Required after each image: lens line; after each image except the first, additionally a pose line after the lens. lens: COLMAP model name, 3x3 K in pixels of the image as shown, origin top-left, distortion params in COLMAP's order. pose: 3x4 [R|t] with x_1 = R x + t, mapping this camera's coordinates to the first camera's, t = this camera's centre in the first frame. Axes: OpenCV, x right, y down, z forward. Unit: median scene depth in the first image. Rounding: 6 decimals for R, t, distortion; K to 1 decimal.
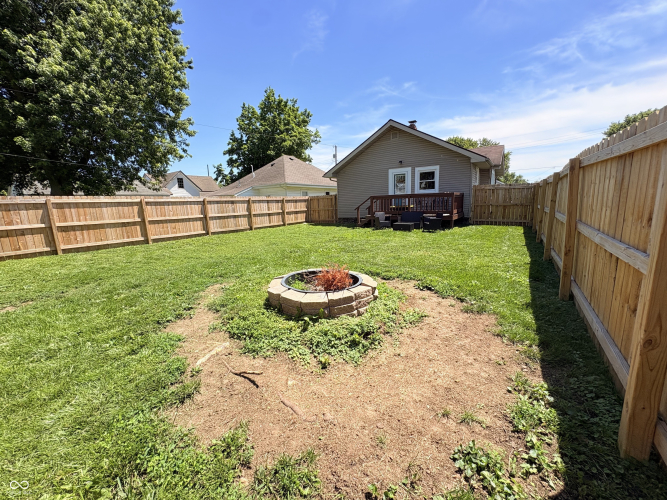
lens RADIAL K [[265.7, 0, 346.5], [0, 265.7, 249.9], [0, 0, 1]] dist [-0.000344, -0.000868]
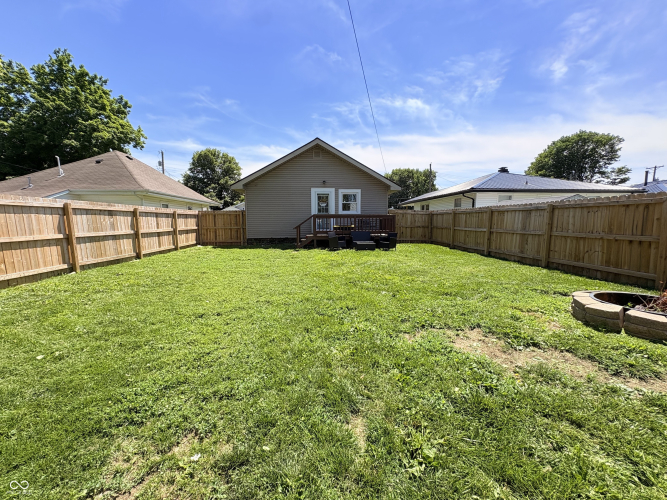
lens RADIAL K [[265.7, 0, 339.7], [0, 265.7, 250.4], [0, 0, 1]] dist [-0.000344, -0.000868]
pose [[0.800550, -0.032312, 0.598394, -0.301792], [0.077903, 0.995683, -0.050456, -0.020377], [-0.594181, 0.087009, 0.799611, 0.175770]]
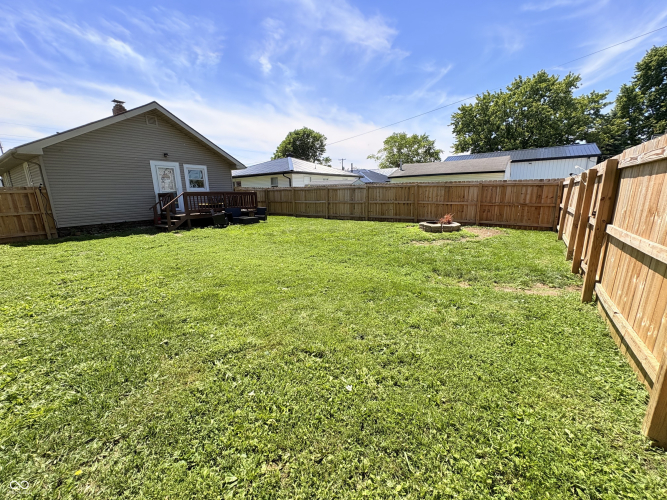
lens RADIAL K [[265.7, 0, 336.2], [0, 265.7, 247.6], [0, 0, 1]] dist [-0.000344, -0.000868]
pose [[0.039937, -0.168989, 0.984808, -0.595844], [0.193455, 0.968254, 0.158303, -0.056373], [-0.980296, 0.184194, 0.071361, 0.389454]]
